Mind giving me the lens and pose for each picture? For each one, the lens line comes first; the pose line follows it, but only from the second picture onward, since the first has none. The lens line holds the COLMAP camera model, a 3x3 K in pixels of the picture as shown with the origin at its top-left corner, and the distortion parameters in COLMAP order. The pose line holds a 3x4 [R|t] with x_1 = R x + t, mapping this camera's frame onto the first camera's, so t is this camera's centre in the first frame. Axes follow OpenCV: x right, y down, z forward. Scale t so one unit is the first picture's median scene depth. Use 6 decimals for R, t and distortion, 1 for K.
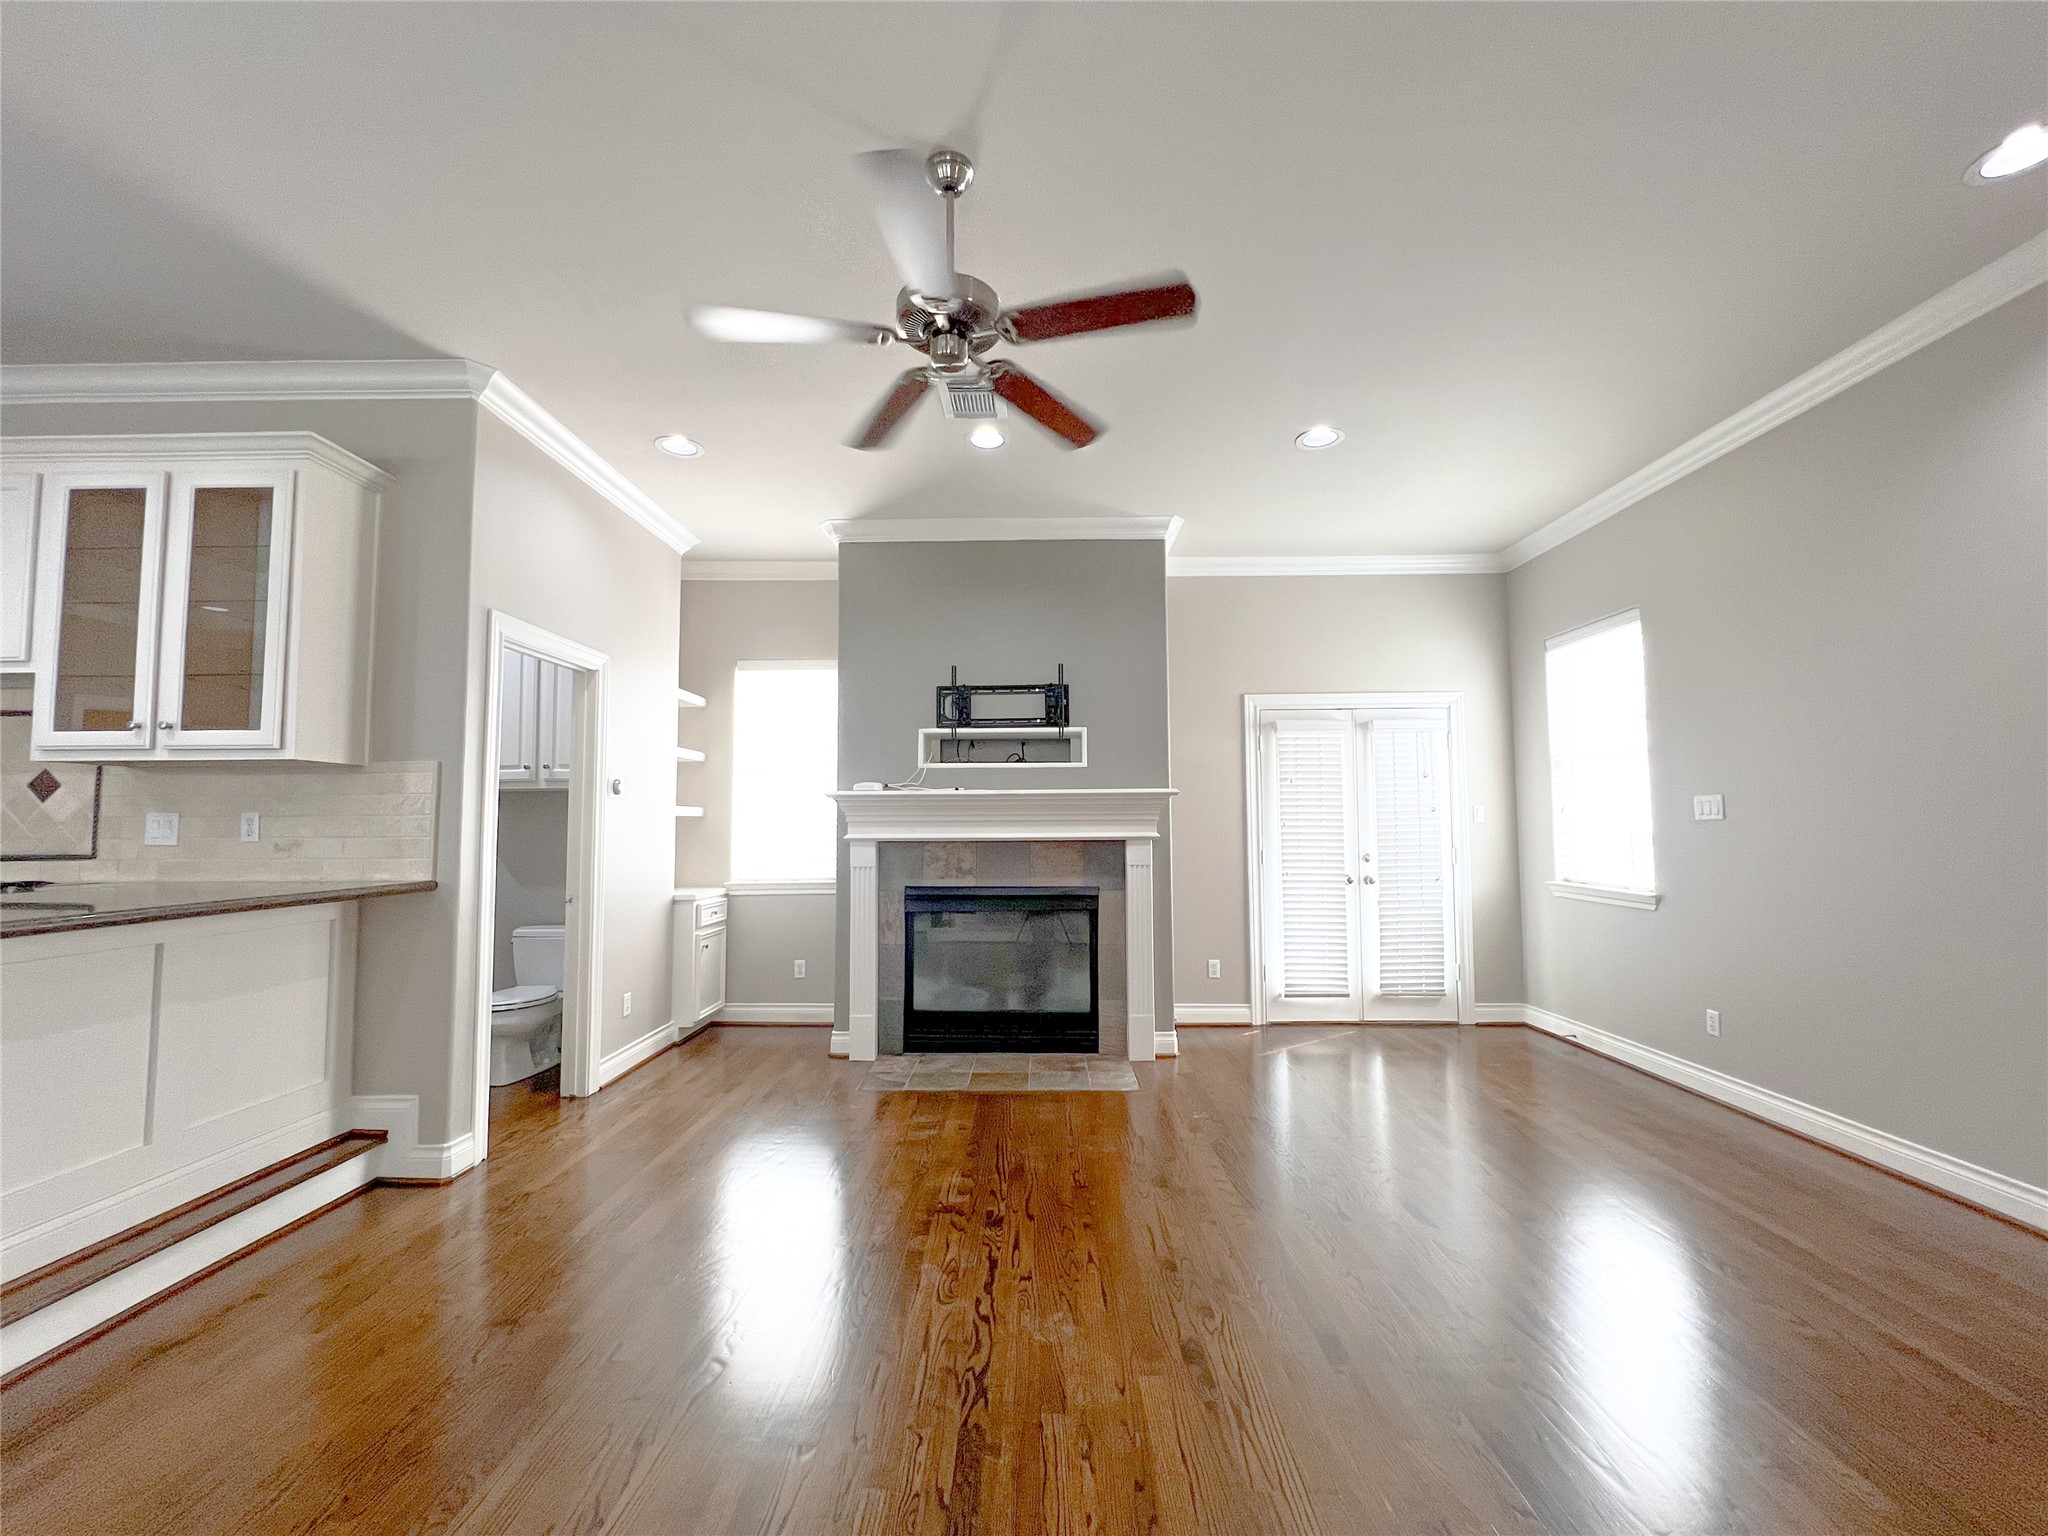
lens RADIAL K [[827.1, 0, 1029.0], [0, 827.1, 773.7], [0, 0, 1]] dist [-0.000328, -0.000184]
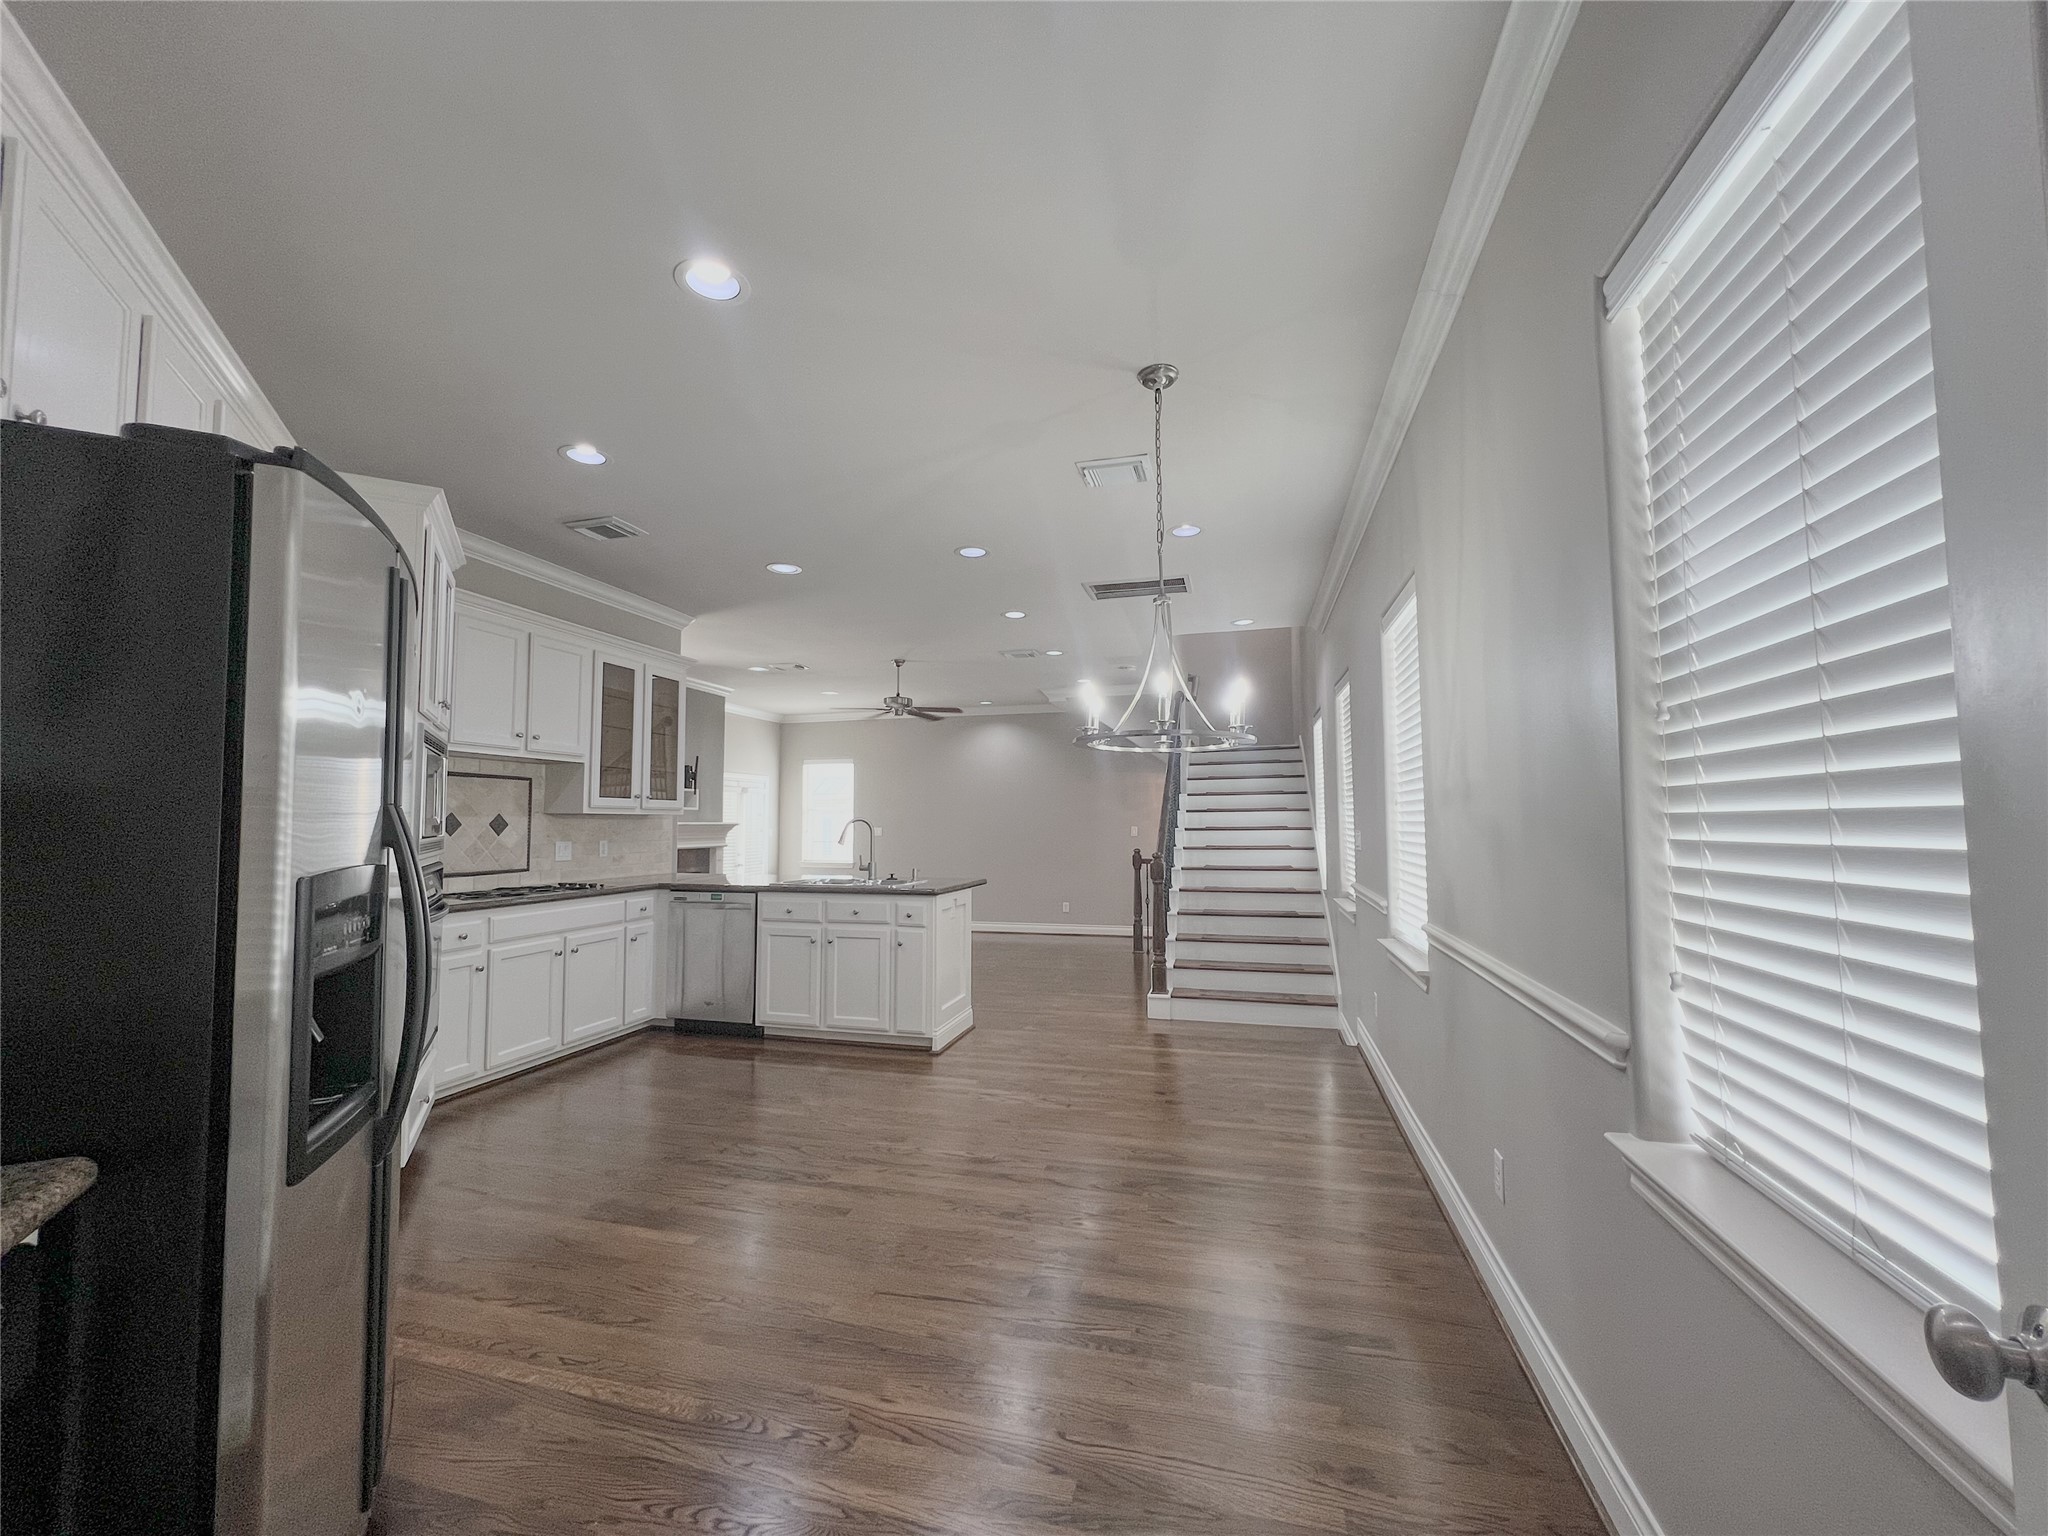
lens RADIAL K [[821.8, 0, 1024.0], [0, 821.8, 768.0], [0, 0, 1]] dist [0.001039, 0.000109]
pose [[0.239991, 0.071873, 0.968111, -1.633764], [-0.059633, 0.996464, -0.059195, -0.038801], [-0.968942, -0.043525, 0.243429, -0.202464]]
